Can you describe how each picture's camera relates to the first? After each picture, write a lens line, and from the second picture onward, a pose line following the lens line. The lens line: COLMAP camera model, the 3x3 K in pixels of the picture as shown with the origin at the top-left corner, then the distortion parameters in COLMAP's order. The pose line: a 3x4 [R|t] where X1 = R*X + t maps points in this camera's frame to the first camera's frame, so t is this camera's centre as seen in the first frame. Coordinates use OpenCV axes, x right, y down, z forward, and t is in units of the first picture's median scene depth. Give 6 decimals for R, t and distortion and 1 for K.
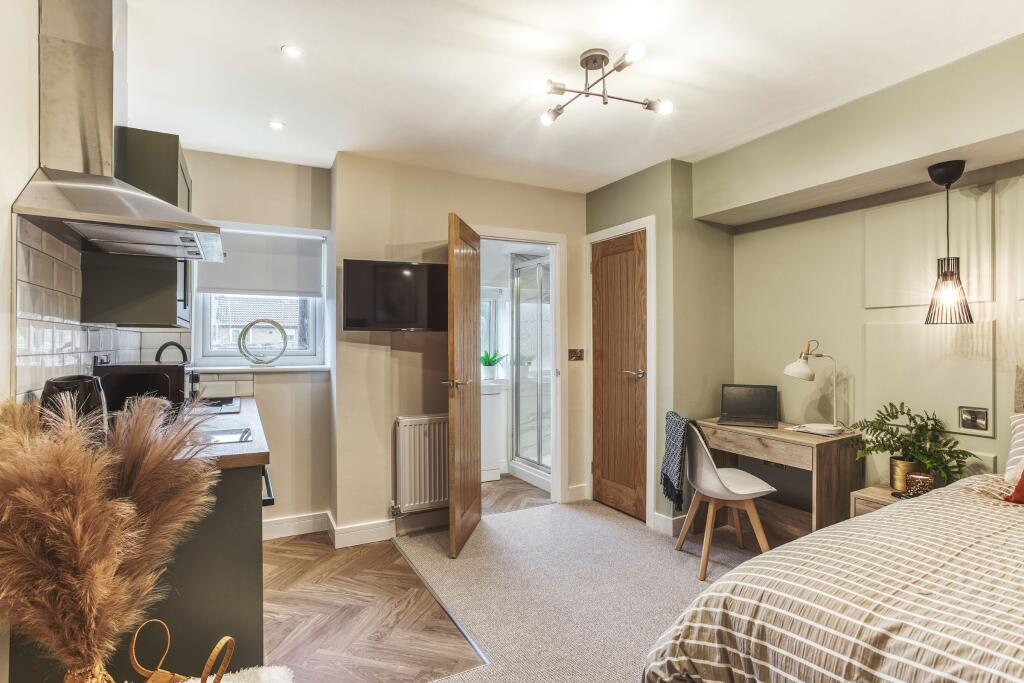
lens RADIAL K [[504.9, 0, 512.0], [0, 504.9, 341.5], [0, 0, 1]] dist [-0.001763, 0.000865]
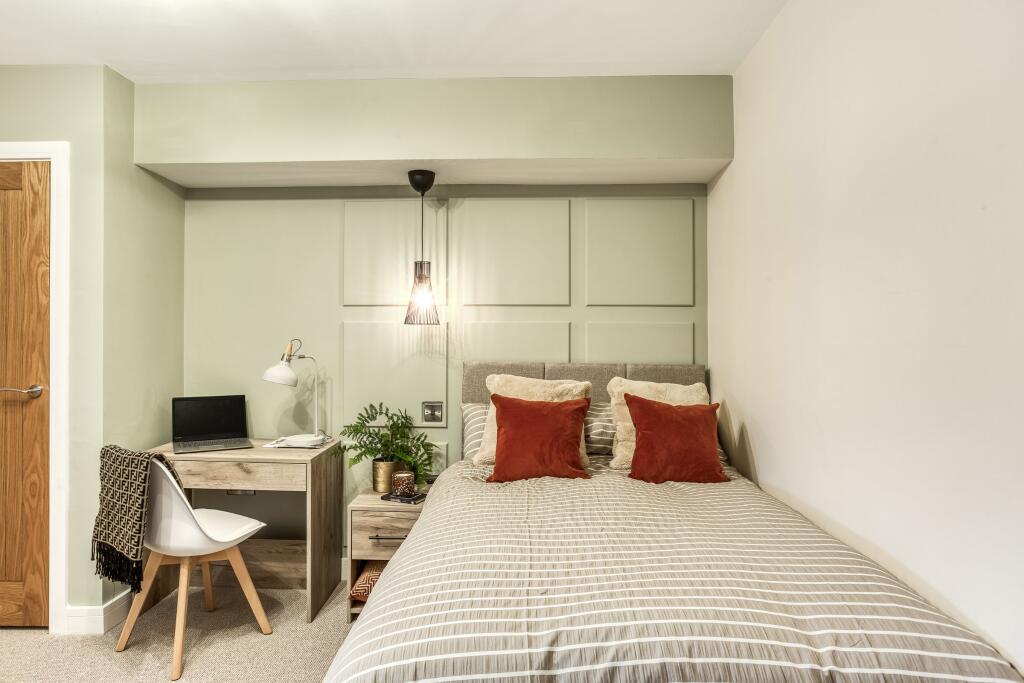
lens RADIAL K [[589.1, 0, 512.0], [0, 589.1, 341.5], [0, 0, 1]] dist [-0.056445, 0.031675]
pose [[0.500204, 0.002583, 0.865904, -0.090821], [-0.002900, 0.999995, -0.001308, 0.001736], [-0.865903, -0.001857, 0.500209, 0.200670]]
